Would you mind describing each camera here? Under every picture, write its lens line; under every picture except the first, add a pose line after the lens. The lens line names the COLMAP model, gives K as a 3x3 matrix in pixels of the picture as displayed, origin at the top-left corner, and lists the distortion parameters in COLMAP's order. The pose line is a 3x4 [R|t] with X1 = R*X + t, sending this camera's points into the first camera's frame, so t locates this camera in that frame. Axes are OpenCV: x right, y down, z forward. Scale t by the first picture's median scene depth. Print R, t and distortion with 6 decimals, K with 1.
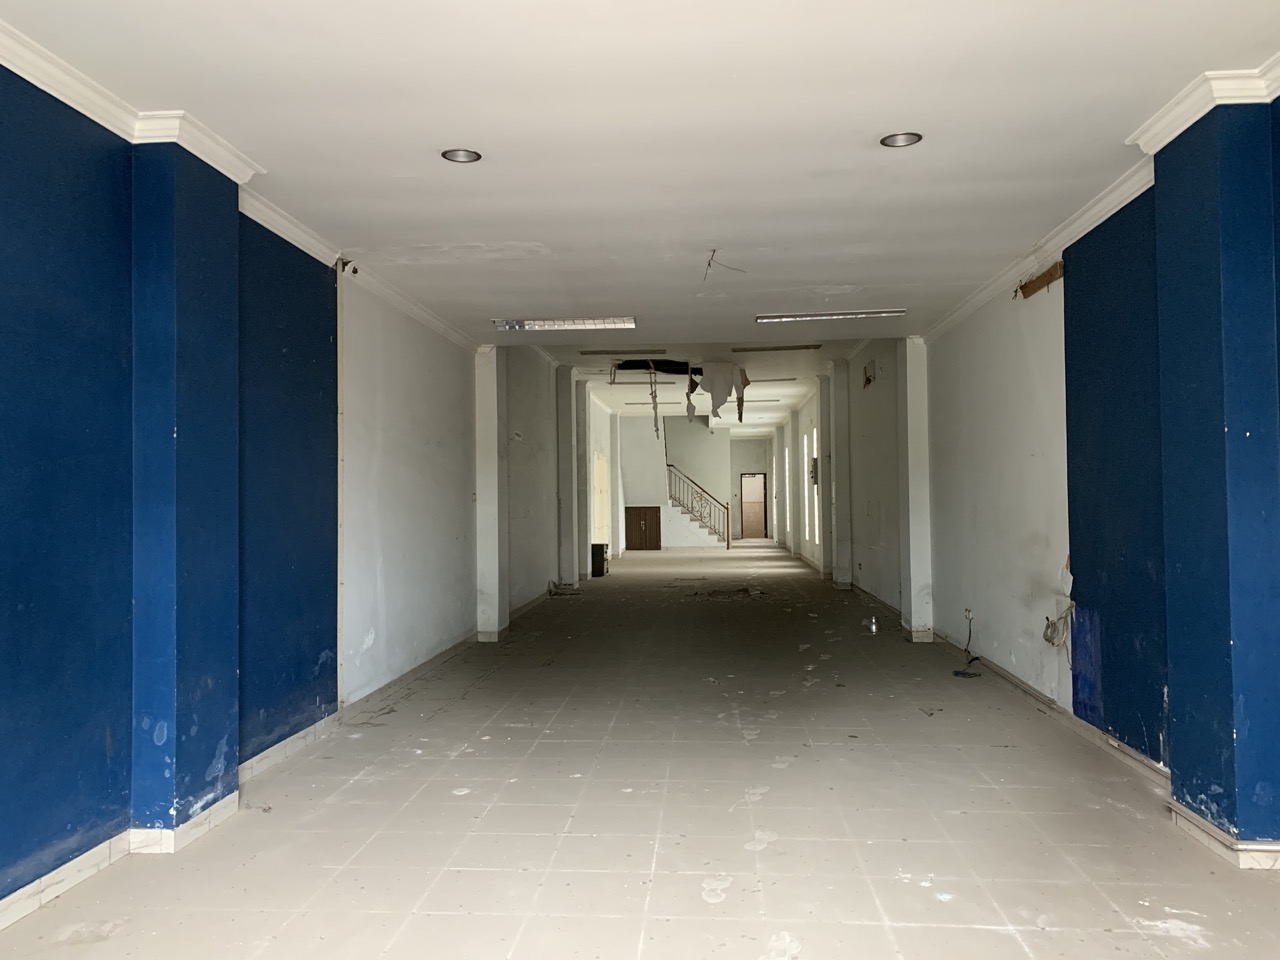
lens RADIAL K [[979.8, 0, 633.3], [0, 979.8, 478.6], [0, 0, 1]] dist [0.019224, -0.011248]
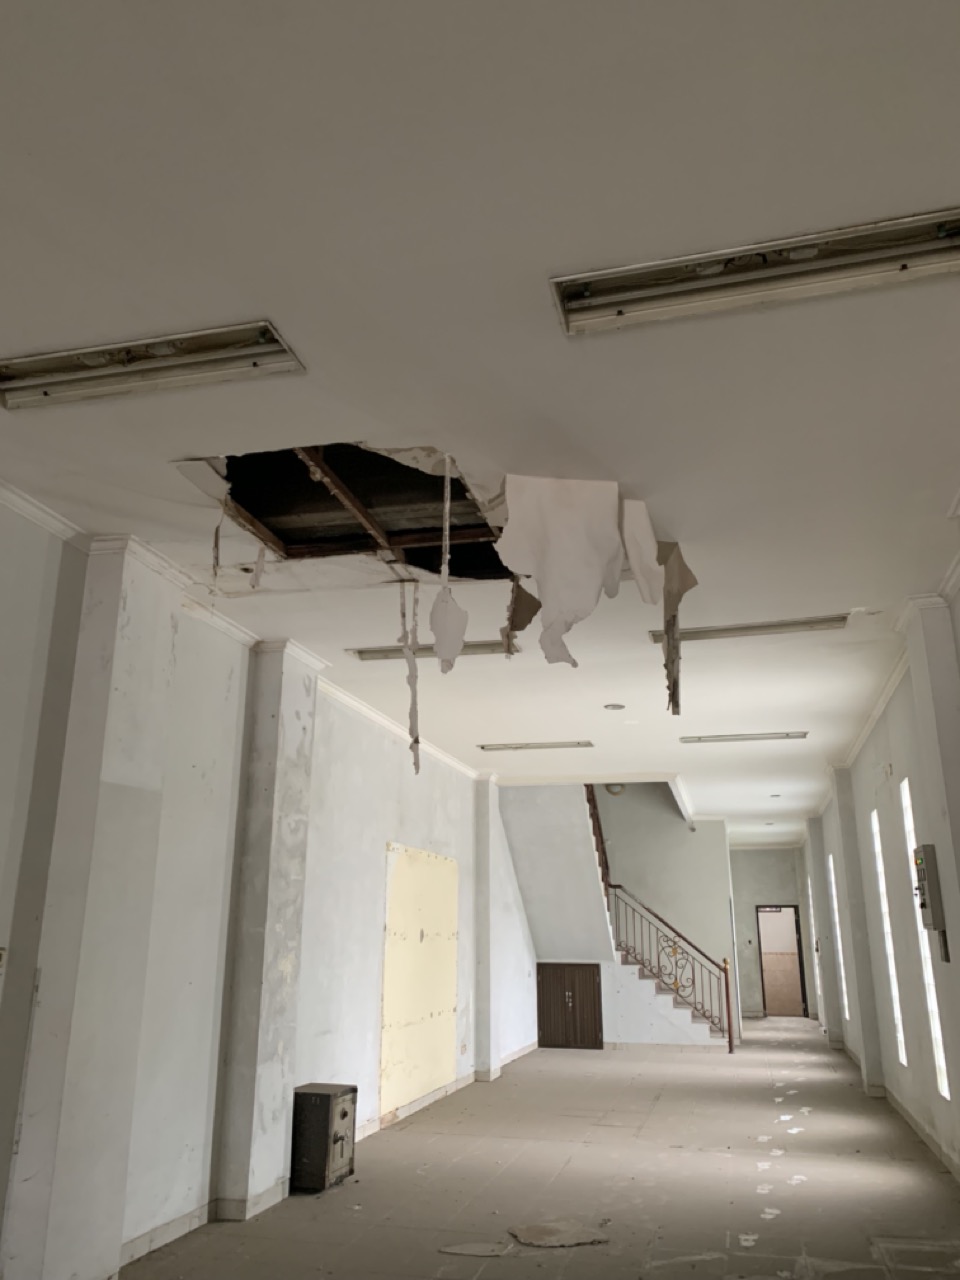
lens RADIAL K [[979.8, 0, 478.0], [0, 979.8, 644.3], [0, 0, 1]] dist [0.019224, -0.011248]
pose [[0.984634, -0.037523, -0.170551, 0.060933], [-0.009135, 0.964237, -0.264884, 0.002175], [0.174390, 0.262372, 0.949078, 0.414359]]
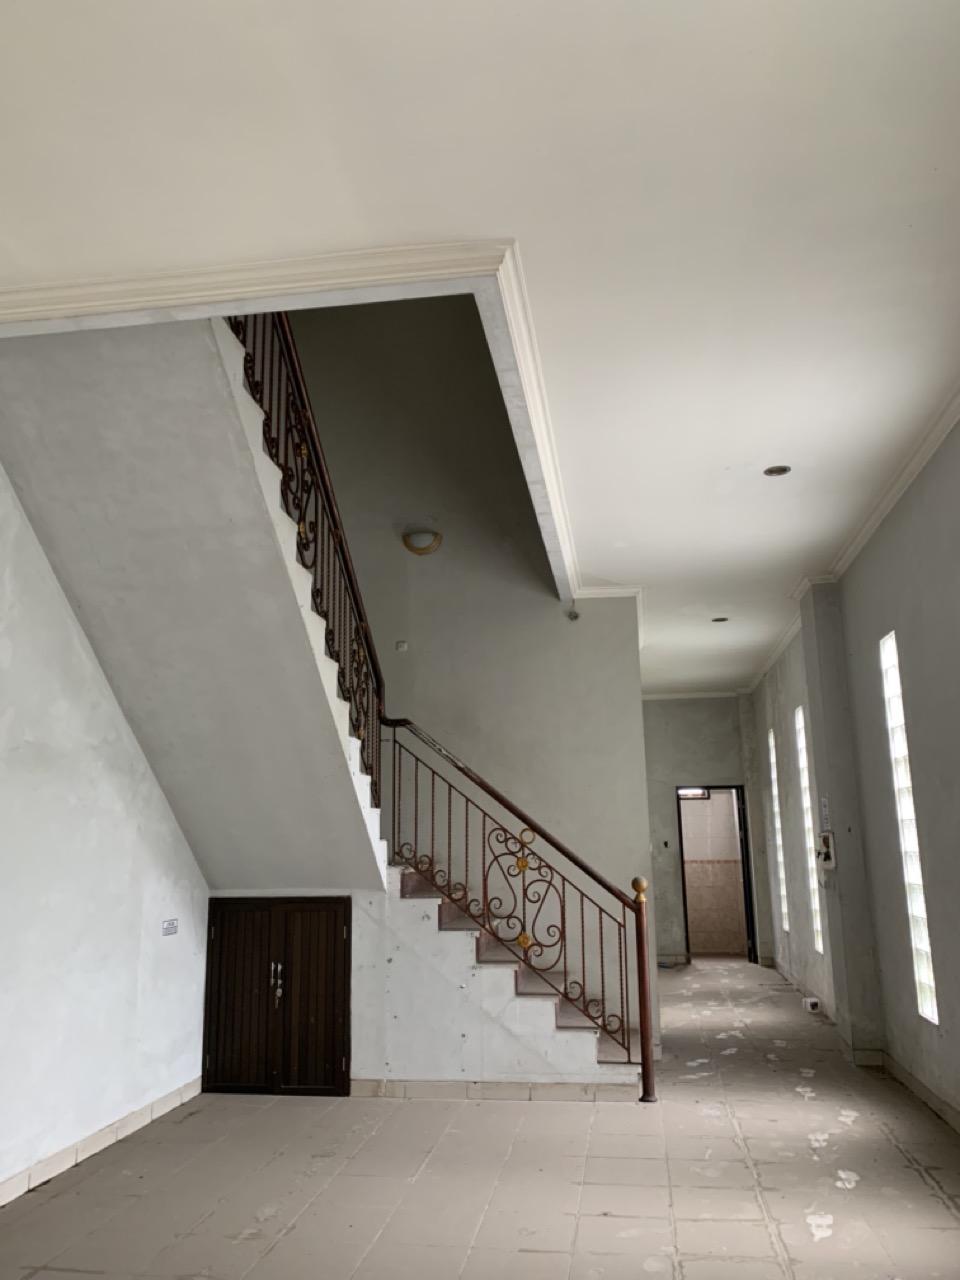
lens RADIAL K [[979.8, 0, 489.3], [0, 979.8, 632.0], [0, 0, 1]] dist [0.019224, -0.011248]
pose [[0.997792, -0.019742, -0.063412, 0.077141], [0.007057, 0.980909, -0.194337, 0.012147], [0.066038, 0.193460, 0.978883, 0.755656]]
